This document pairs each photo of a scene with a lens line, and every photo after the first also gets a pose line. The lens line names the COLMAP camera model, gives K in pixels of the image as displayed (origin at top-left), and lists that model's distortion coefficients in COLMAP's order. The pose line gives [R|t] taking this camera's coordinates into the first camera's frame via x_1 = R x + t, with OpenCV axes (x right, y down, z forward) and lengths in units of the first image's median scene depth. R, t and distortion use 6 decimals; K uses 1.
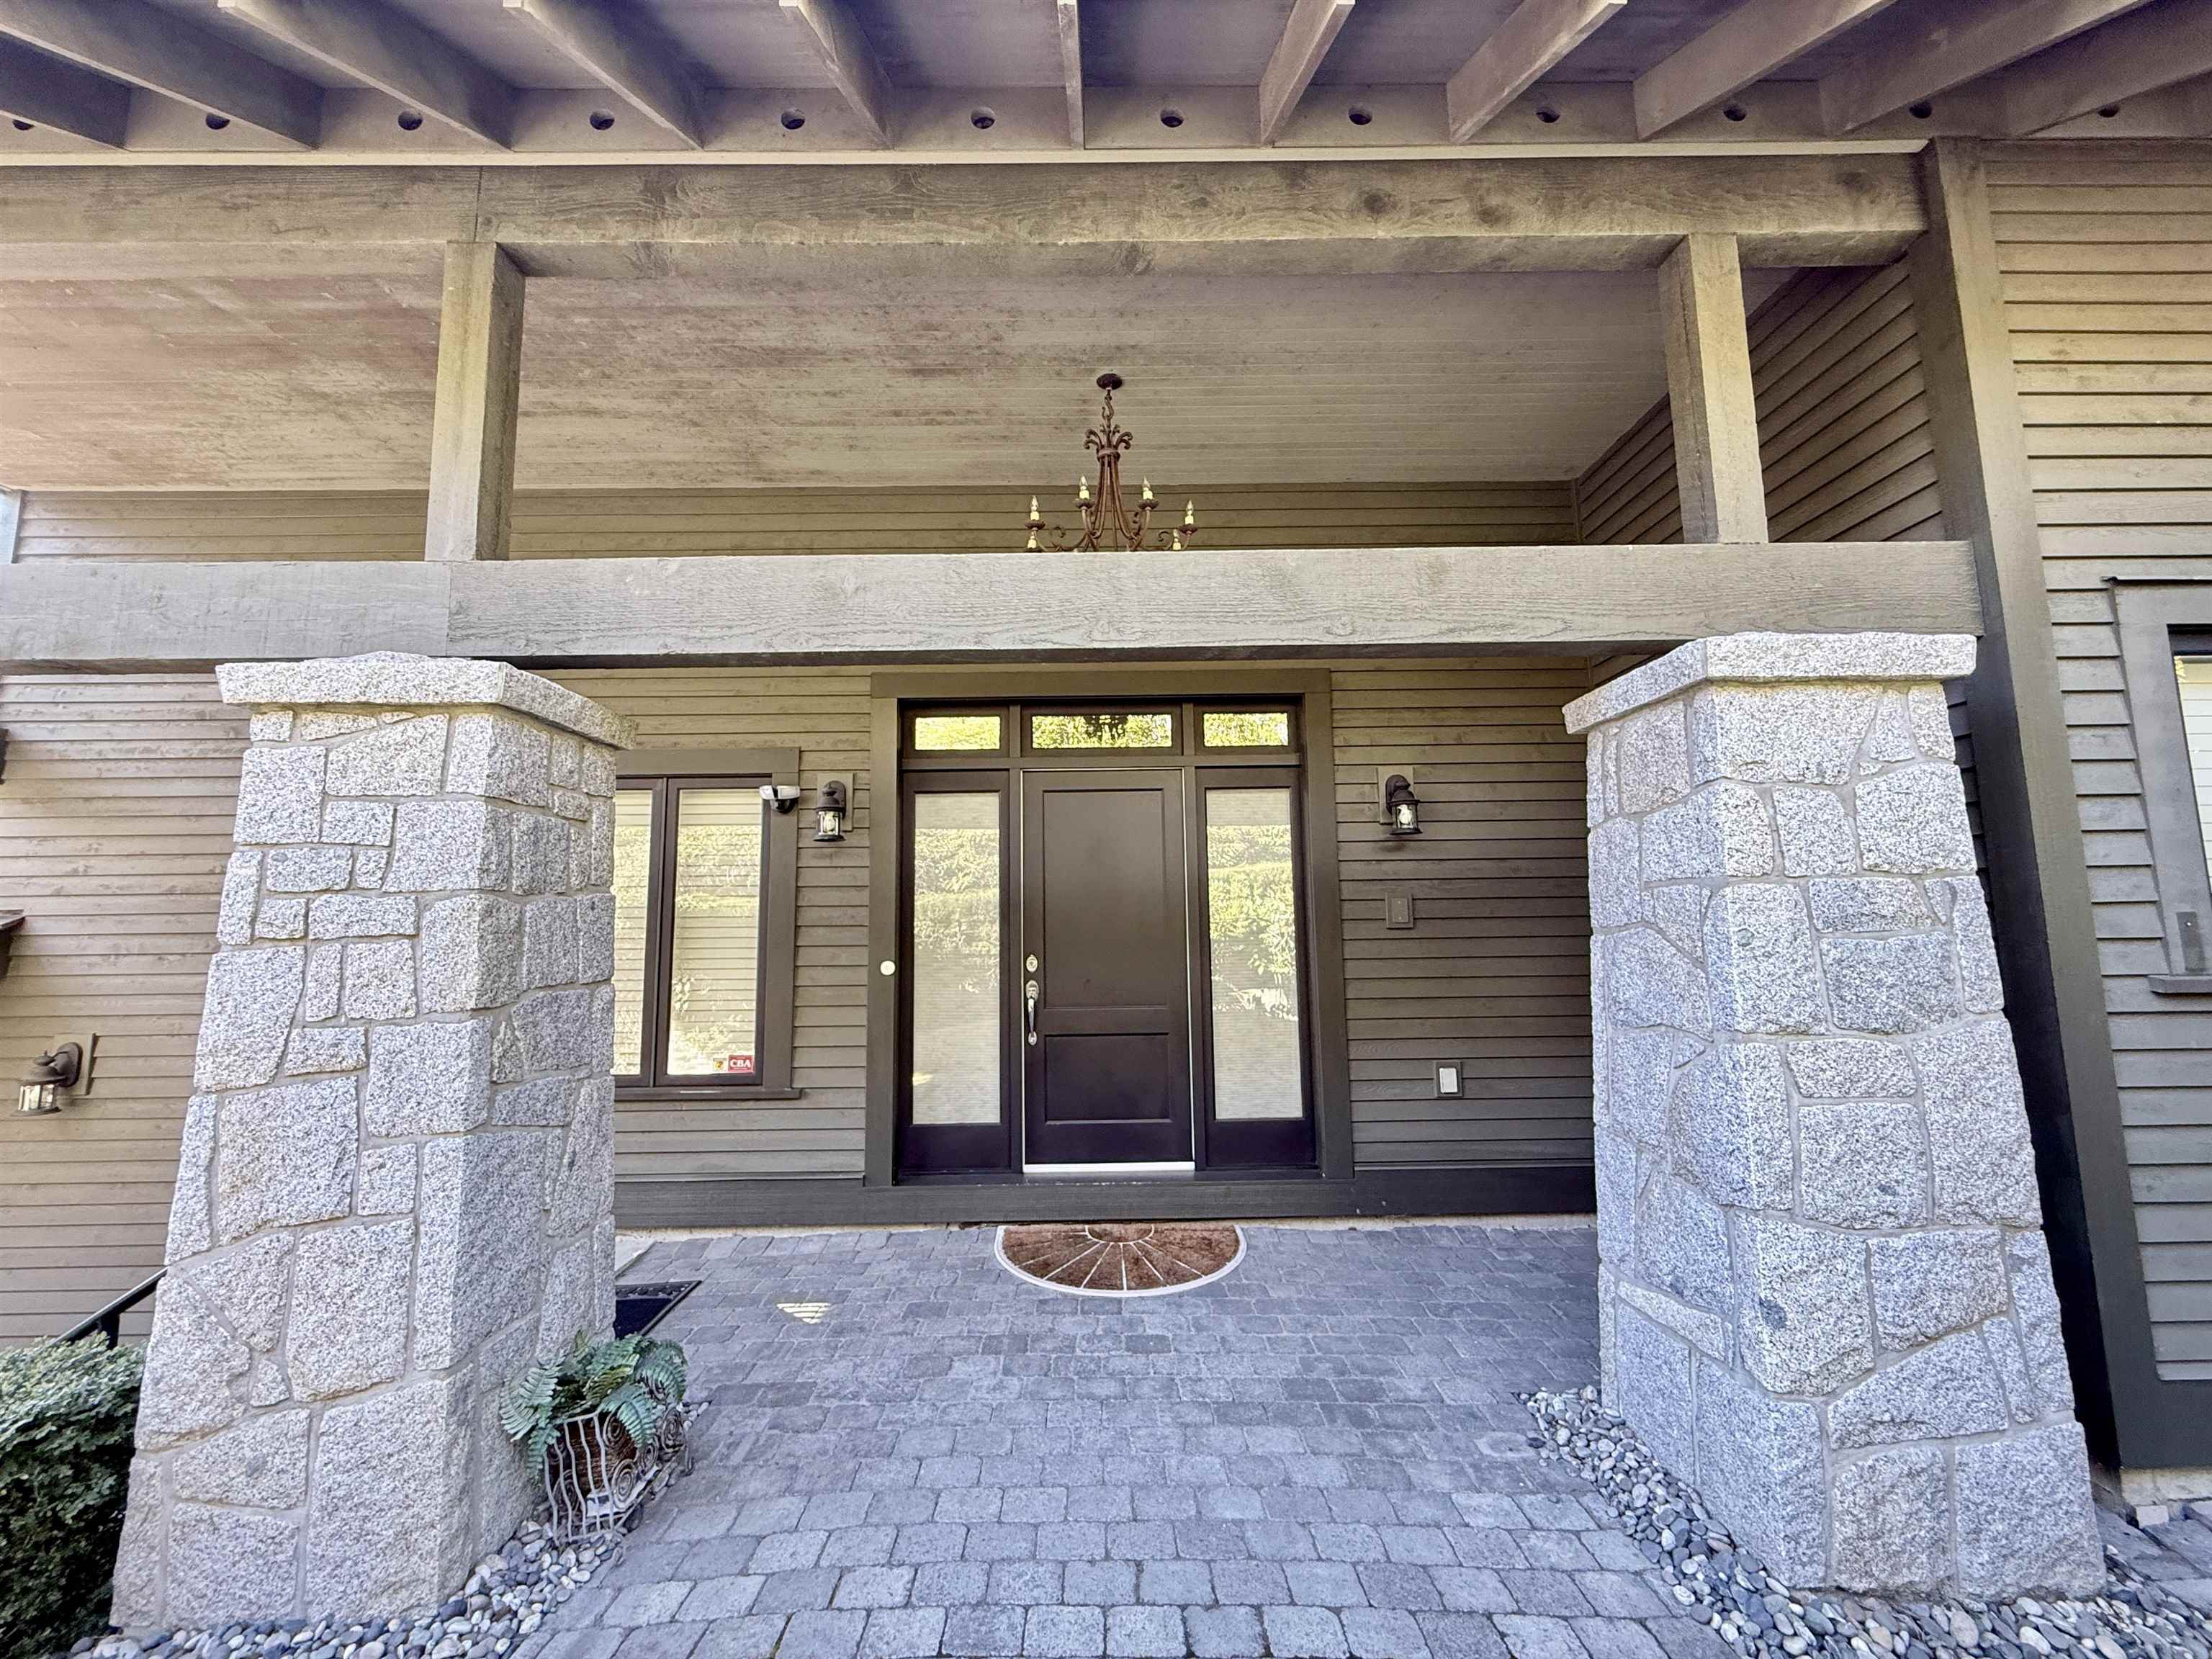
lens RADIAL K [[879.2, 0, 1107.5], [0, 879.2, 829.5], [0, 0, 1]] dist [0.000992, 0.000149]
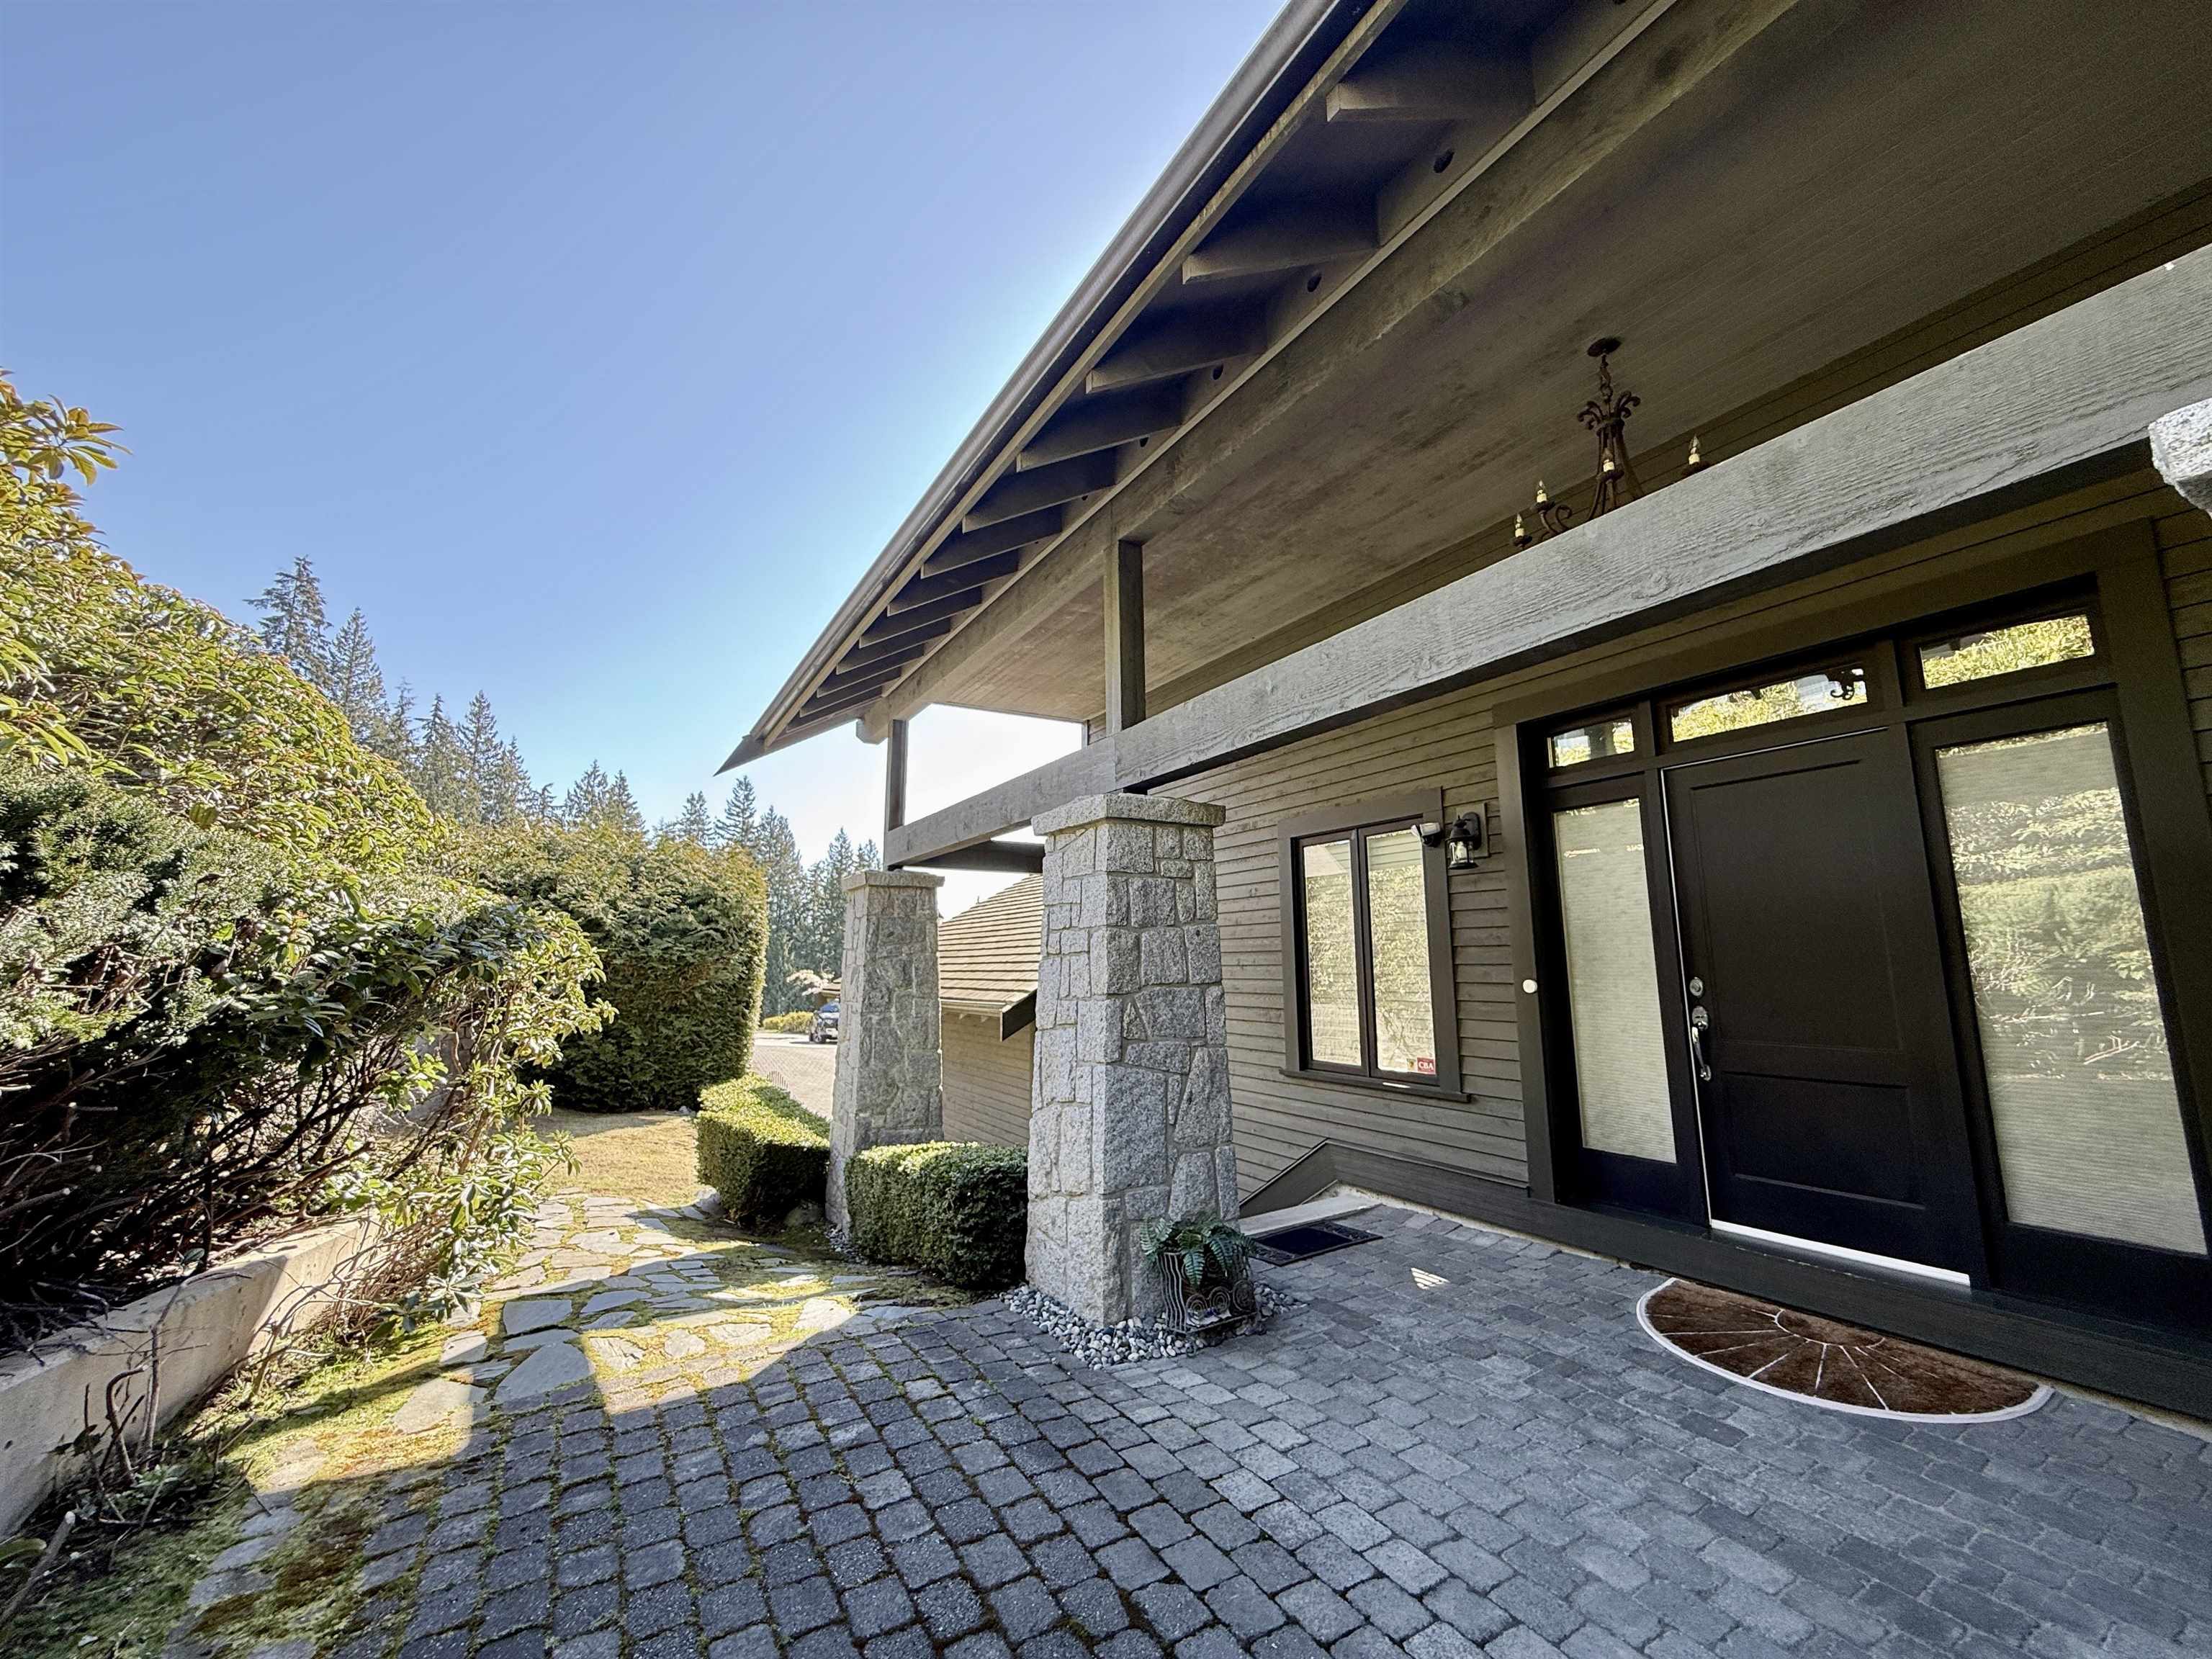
lens RADIAL K [[879.2, 0, 1107.9], [0, 879.2, 829.1], [0, 0, 1]] dist [0.000992, 0.000149]
pose [[0.507197, -0.124127, -0.852845, 0.476143], [0.098926, 0.991418, -0.085463, 0.016868], [0.856134, -0.041022, 0.515124, 0.066049]]
